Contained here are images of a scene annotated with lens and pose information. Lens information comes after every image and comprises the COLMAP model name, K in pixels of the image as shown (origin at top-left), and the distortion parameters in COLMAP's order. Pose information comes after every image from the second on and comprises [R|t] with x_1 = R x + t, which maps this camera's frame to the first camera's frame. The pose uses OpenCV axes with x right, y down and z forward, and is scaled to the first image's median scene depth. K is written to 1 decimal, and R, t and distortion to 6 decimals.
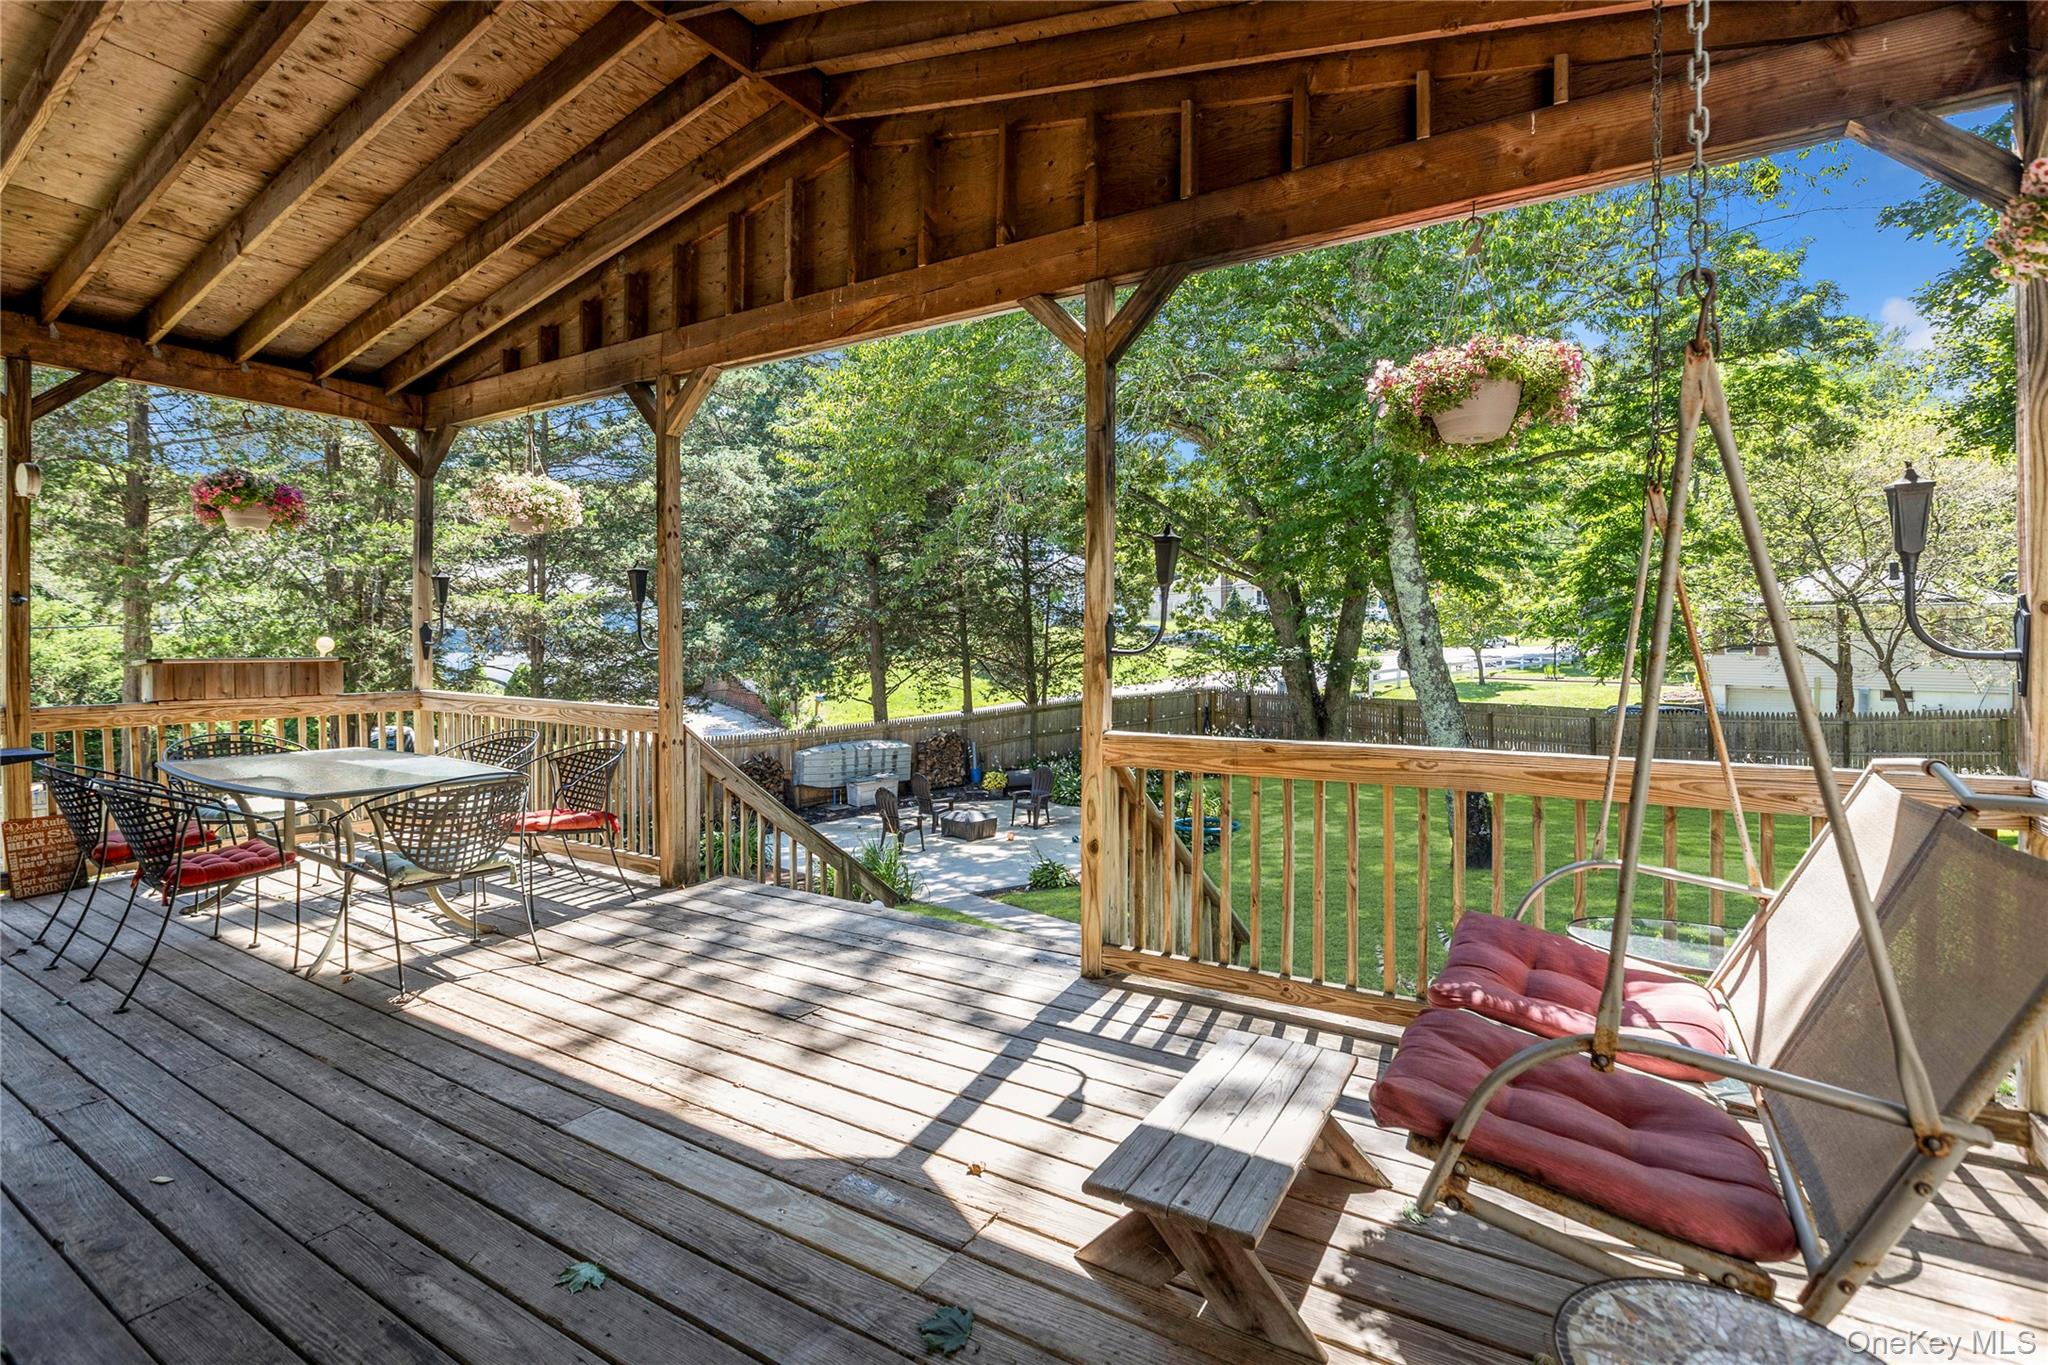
lens RADIAL K [[942.9, 0, 1020.7], [0, 942.9, 676.2], [0, 0, 1]] dist [-0.000465, 0.000107]
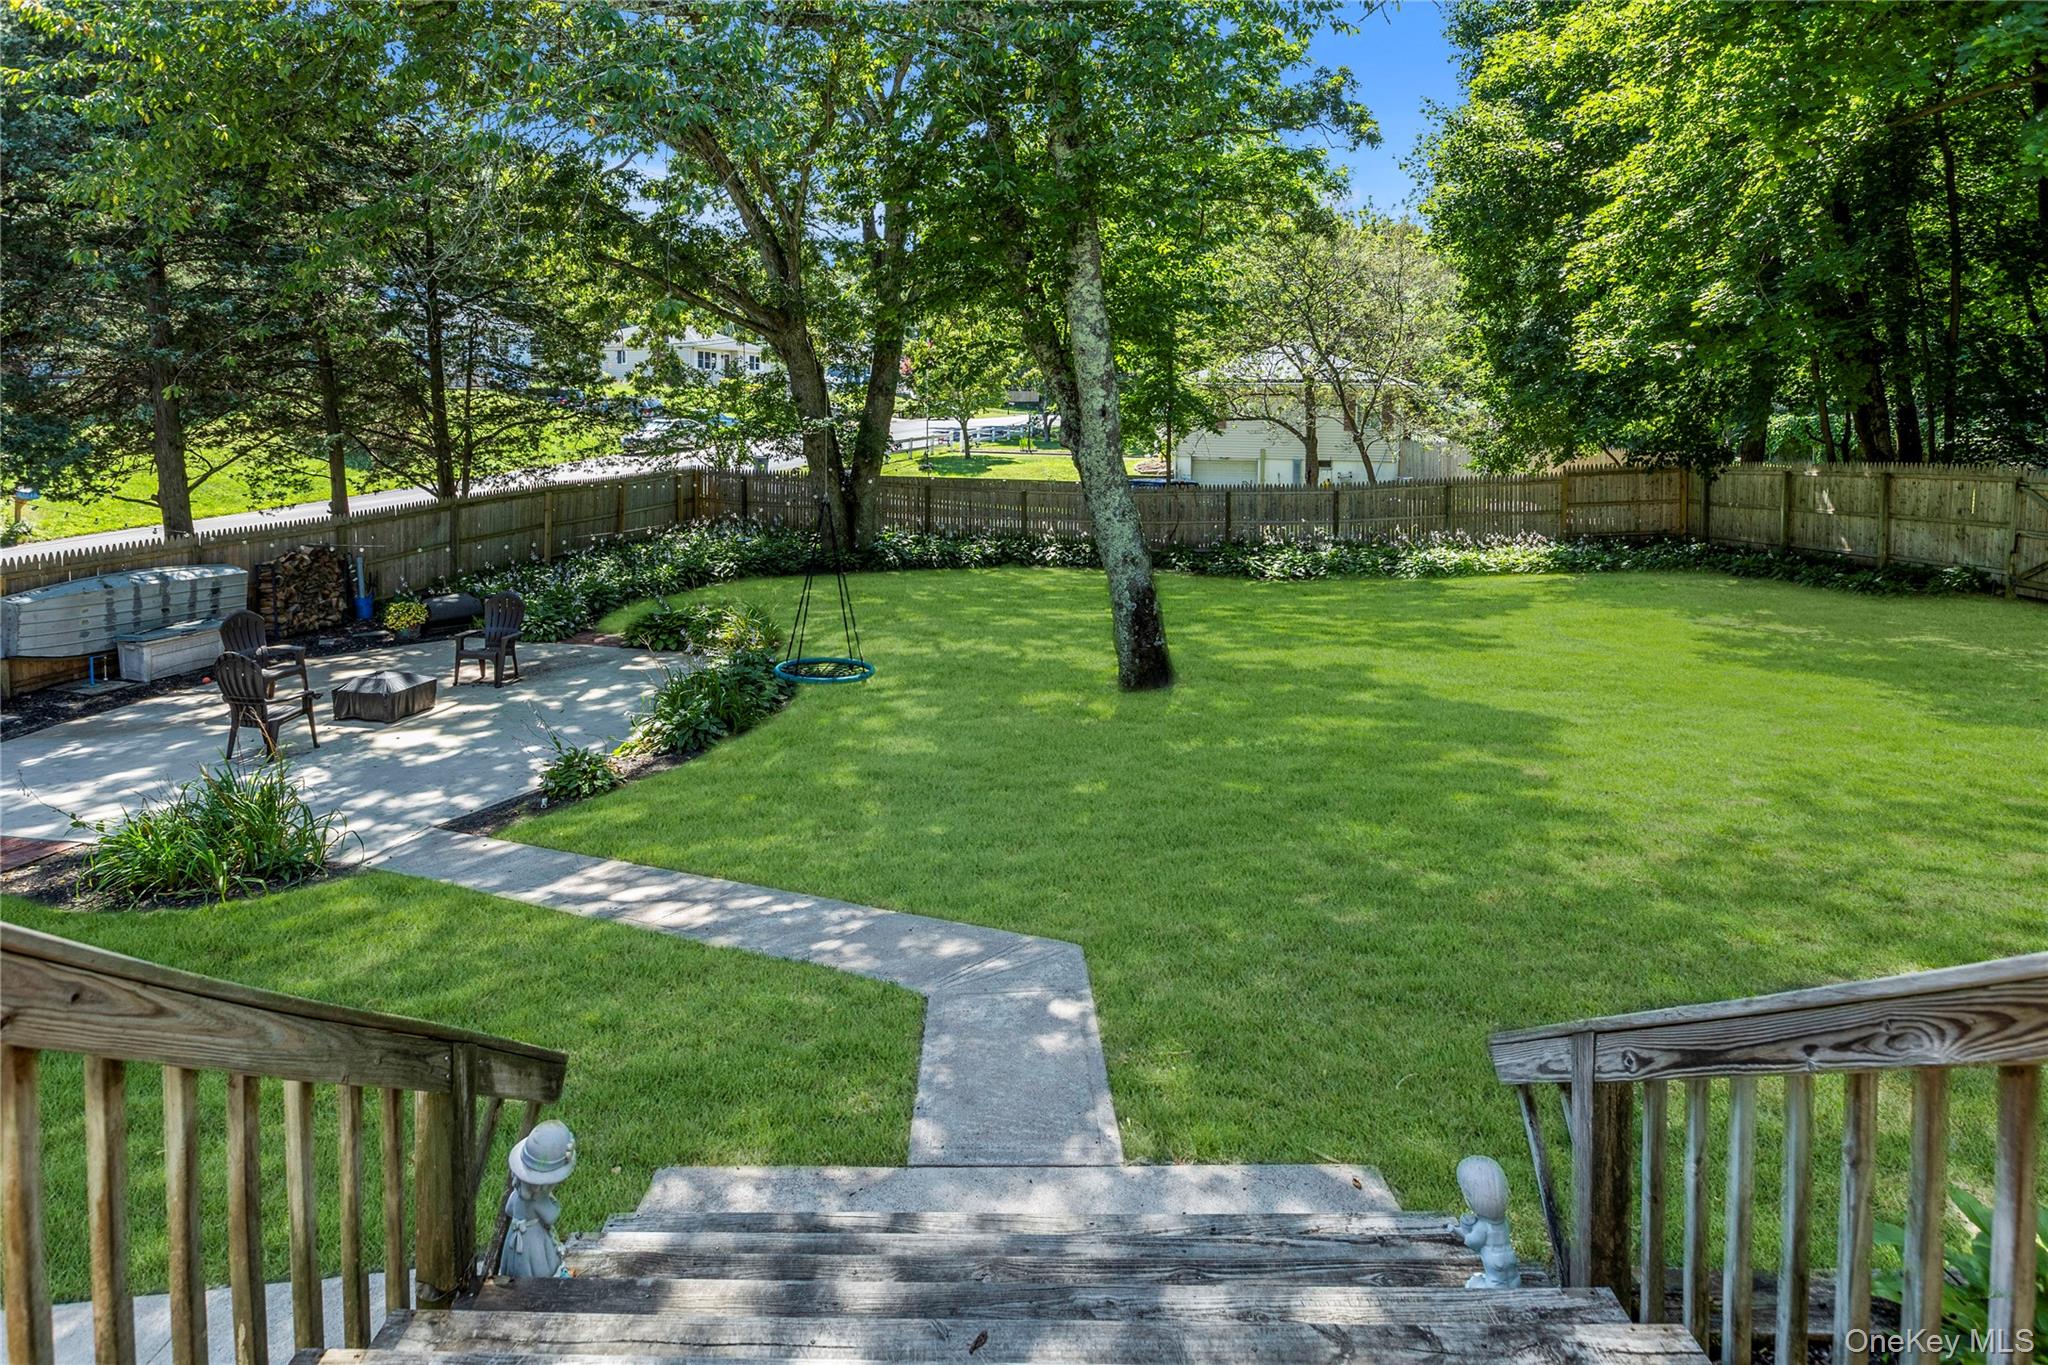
lens RADIAL K [[1059.2, 0, 1021.9], [0, 1059.2, 462.8], [0, 0, 1]] dist [0.001142, -0.000385]
pose [[0.853818, -0.016224, 0.520318, -0.039543], [0.010086, 0.999842, 0.014626, -0.003786], [-0.520473, -0.007240, 0.853847, 0.123263]]
